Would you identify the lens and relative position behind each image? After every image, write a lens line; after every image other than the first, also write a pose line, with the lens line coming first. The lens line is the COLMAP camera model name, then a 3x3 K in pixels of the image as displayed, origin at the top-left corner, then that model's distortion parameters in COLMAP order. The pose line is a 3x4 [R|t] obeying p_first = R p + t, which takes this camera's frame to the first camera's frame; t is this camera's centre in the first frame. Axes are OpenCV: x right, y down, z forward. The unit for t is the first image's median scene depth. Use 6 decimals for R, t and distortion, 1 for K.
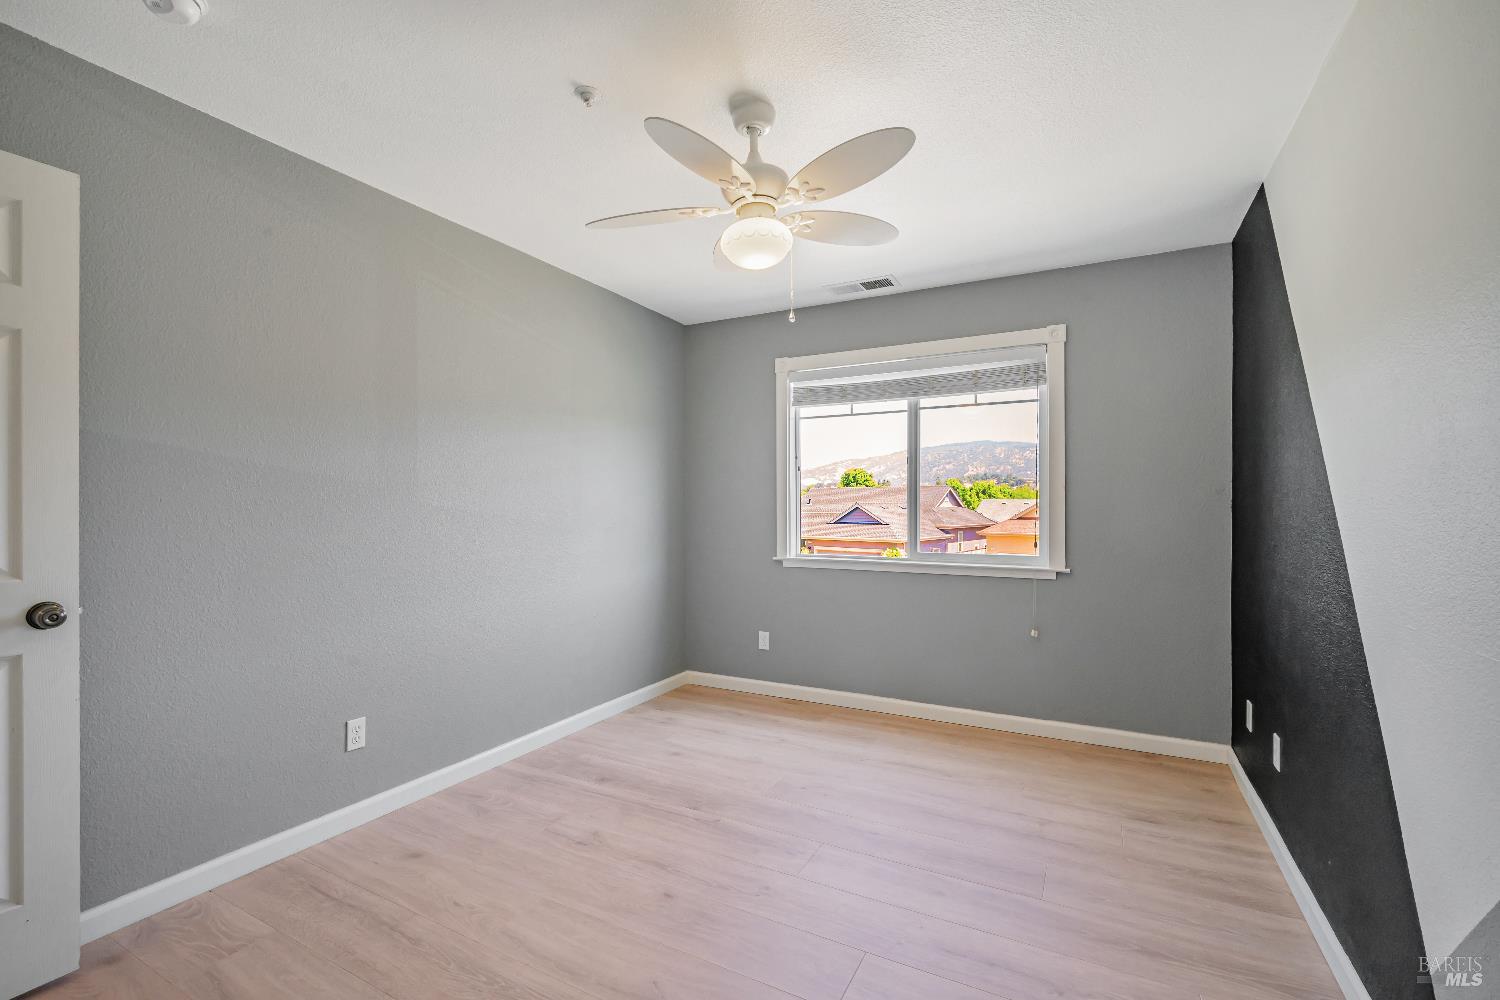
lens RADIAL K [[654.4, 0, 748.1], [0, 654.4, 502.1], [0, 0, 1]] dist [-0.013513, 0.003595]
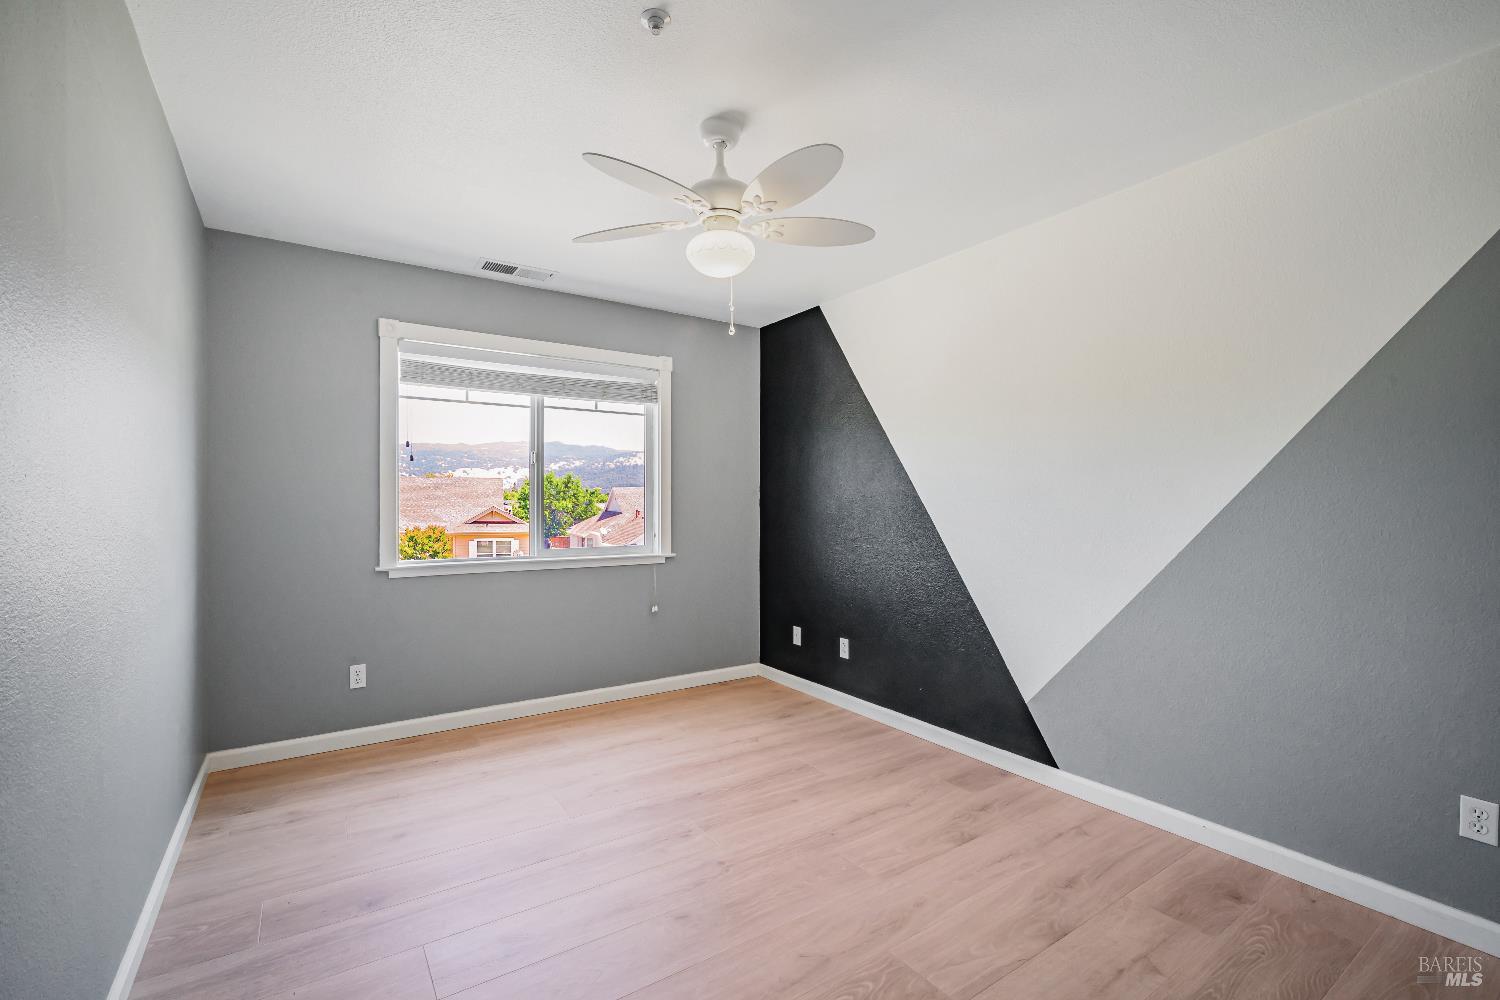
lens RADIAL K [[654.4, 0, 740.1], [0, 654.4, 502.0], [0, 0, 1]] dist [-0.013513, 0.003595]
pose [[0.469876, 0.002493, 0.882729, -0.529619], [-0.005763, 0.999983, 0.000244, 0.002146], [-0.882714, -0.005201, 0.469882, 0.281703]]
